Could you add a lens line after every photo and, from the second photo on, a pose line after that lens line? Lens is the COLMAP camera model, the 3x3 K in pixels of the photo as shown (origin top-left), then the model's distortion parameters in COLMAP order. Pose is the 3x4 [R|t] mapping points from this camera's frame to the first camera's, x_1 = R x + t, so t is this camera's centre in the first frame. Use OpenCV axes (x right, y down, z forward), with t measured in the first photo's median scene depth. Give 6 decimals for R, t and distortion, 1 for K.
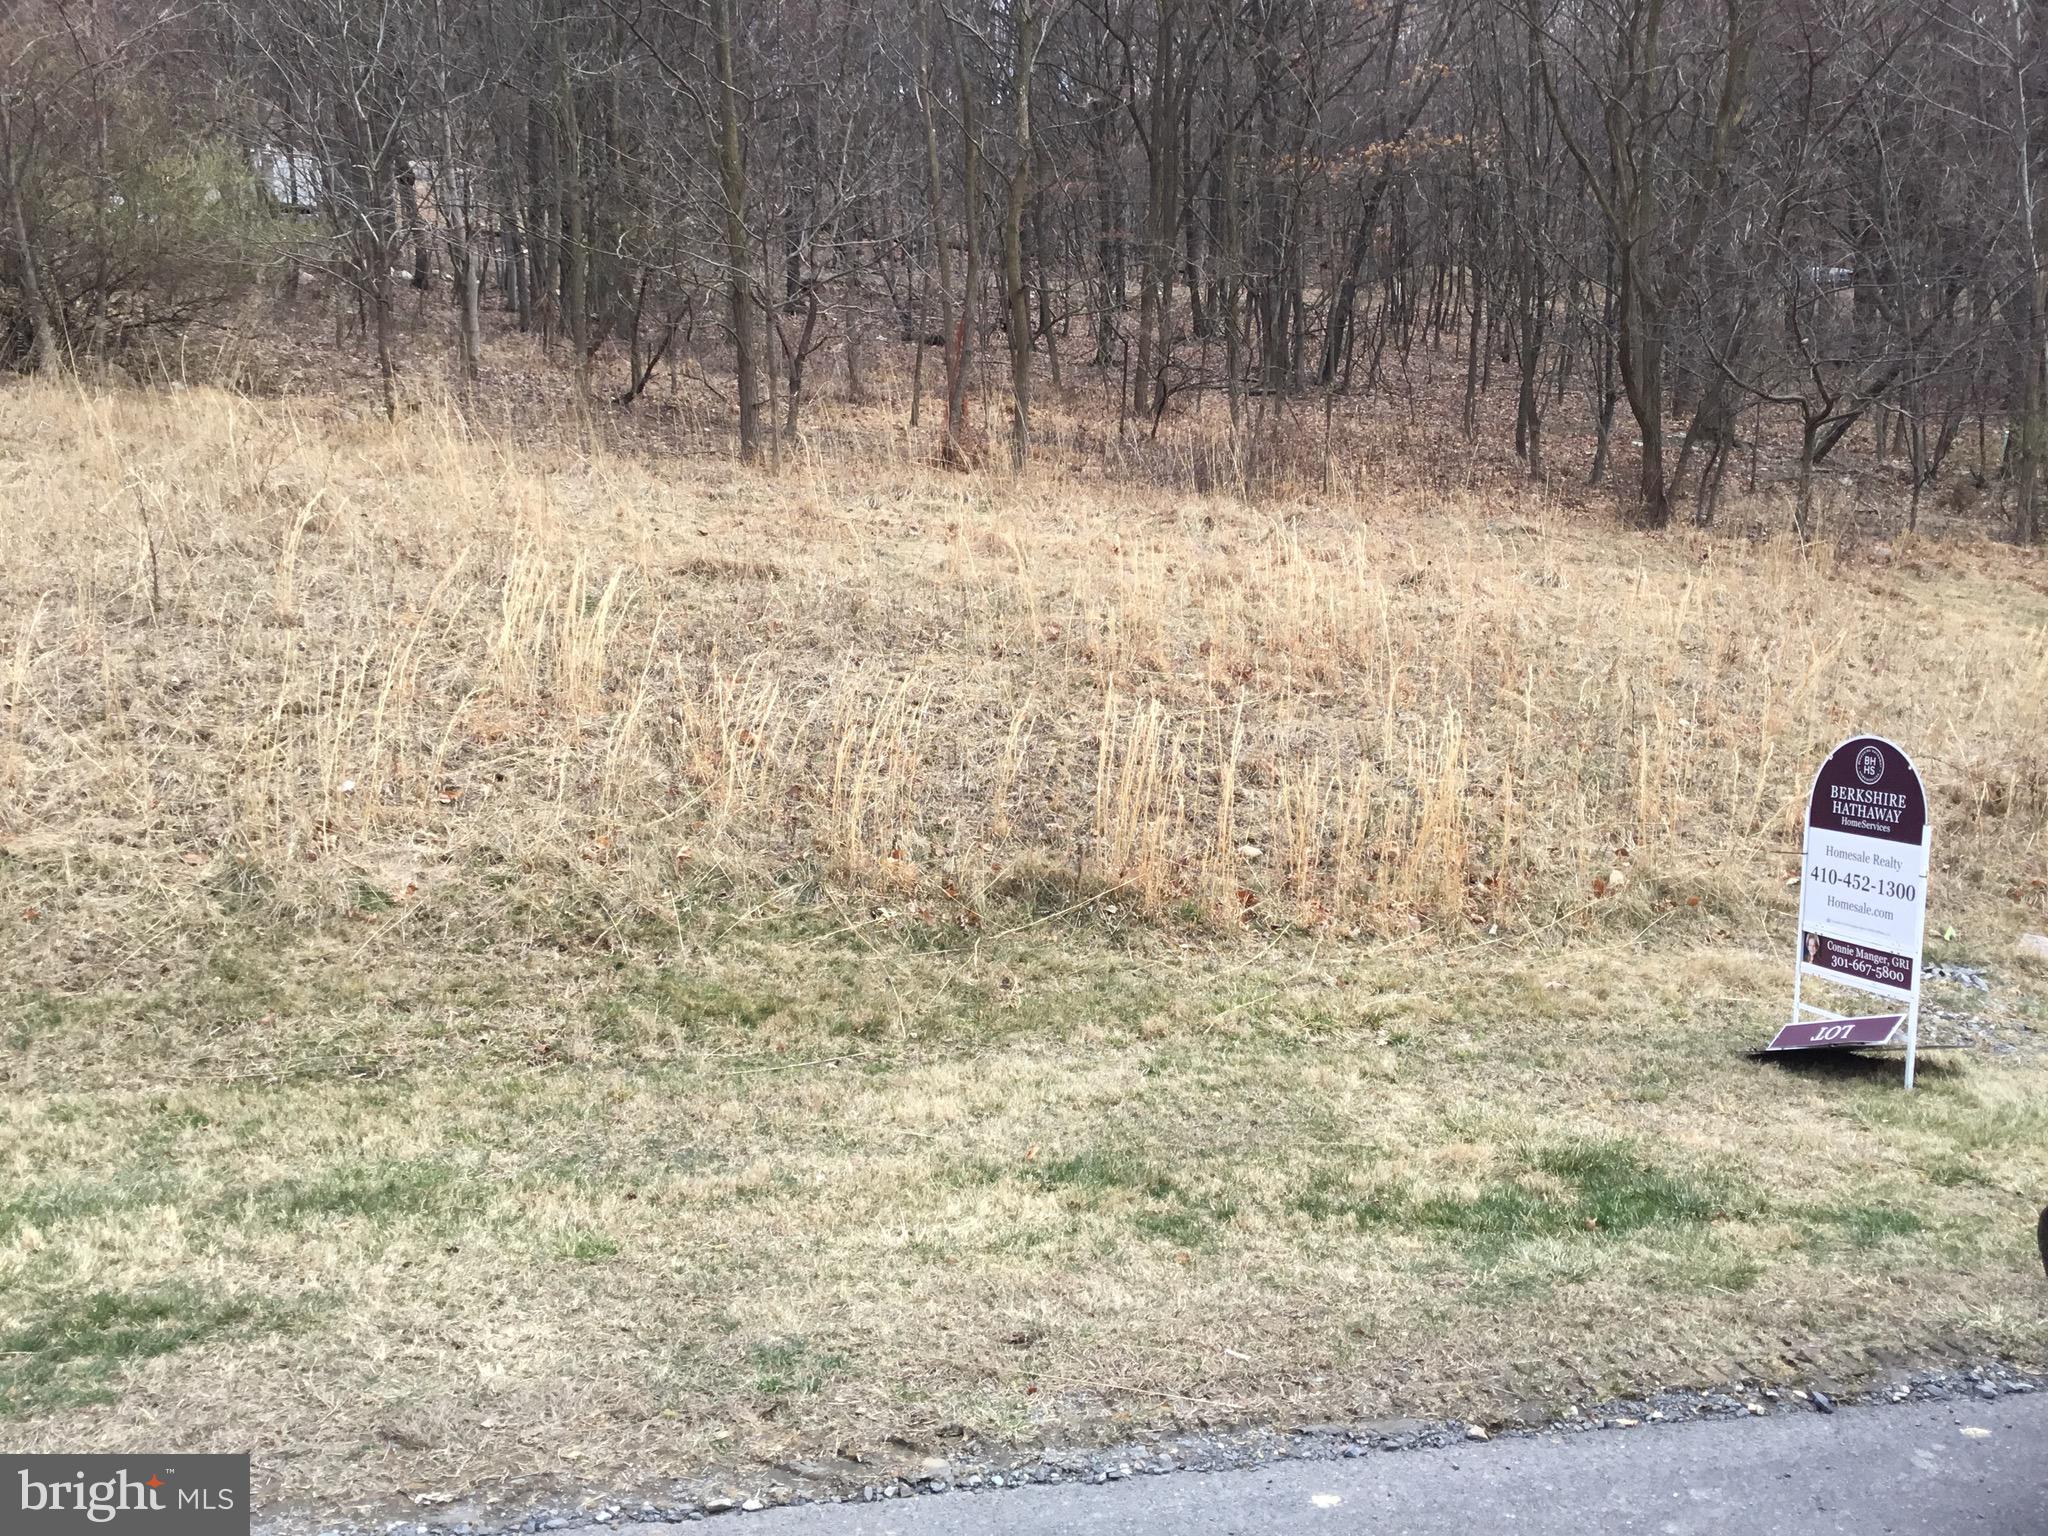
lens RADIAL K [[1955.7, 0, 1024.0], [0, 1955.7, 768.0], [0, 0, 1]] dist [0.142865, -0.333944]
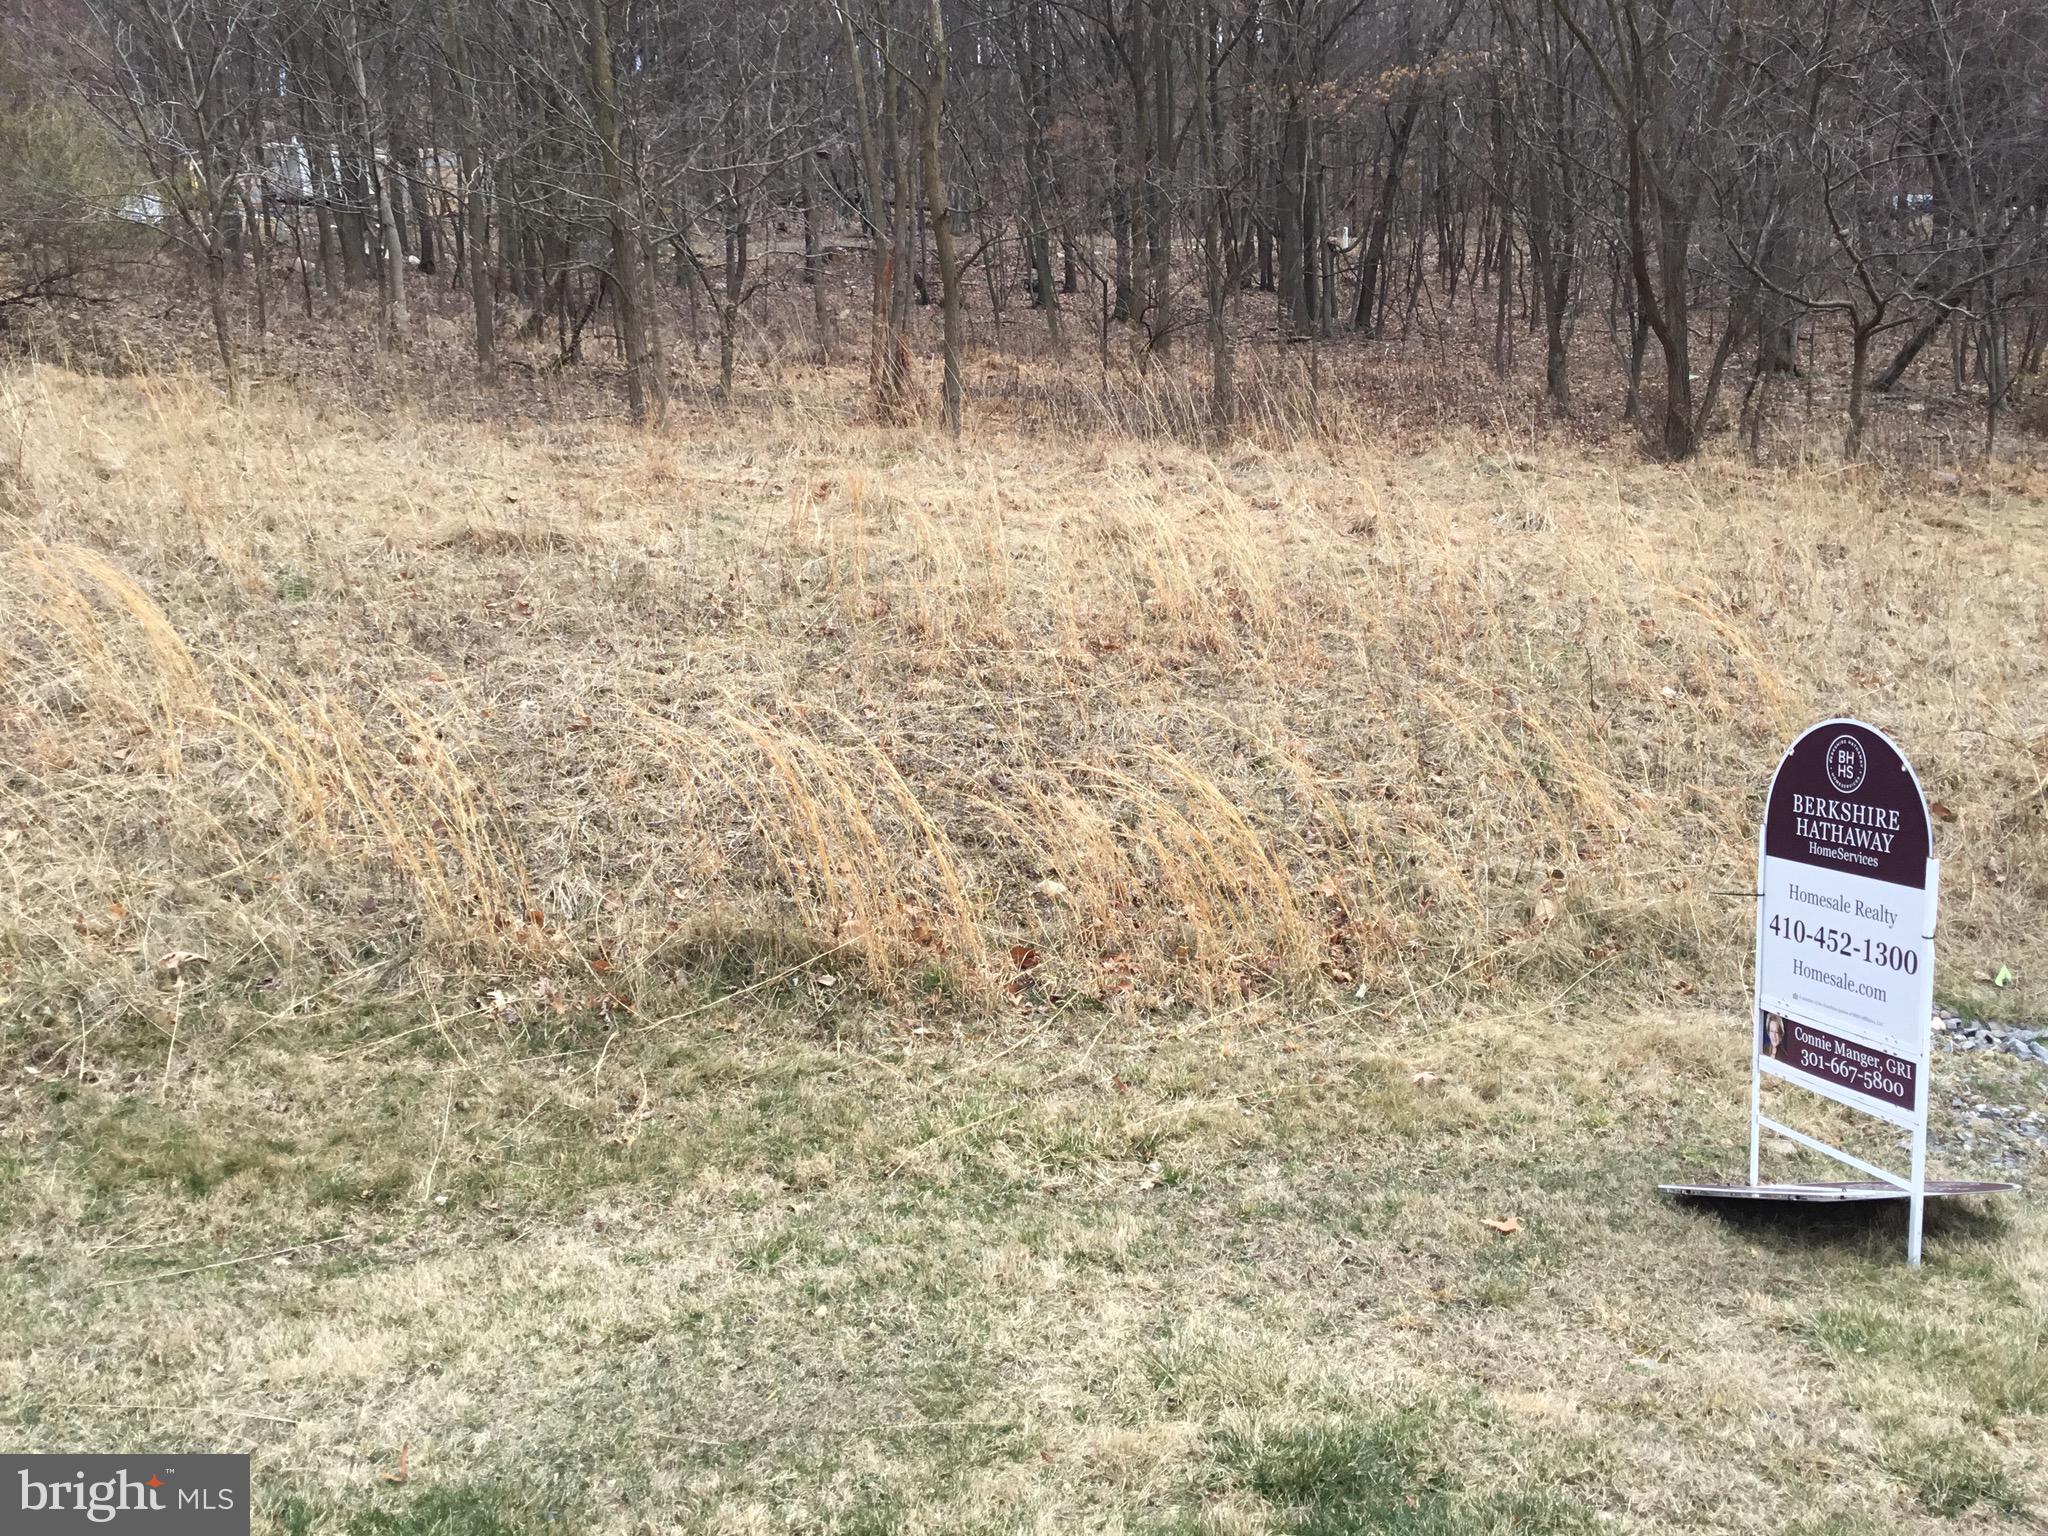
lens RADIAL K [[1937.7, 0, 1024.0], [0, 1937.7, 768.0], [0, 0, 1]] dist [0.100127, -0.214759]
pose [[0.998305, -0.029557, -0.050133, 0.163818], [0.030217, 0.999466, 0.012463, -0.014348], [0.049738, -0.013956, 0.998665, 0.297498]]
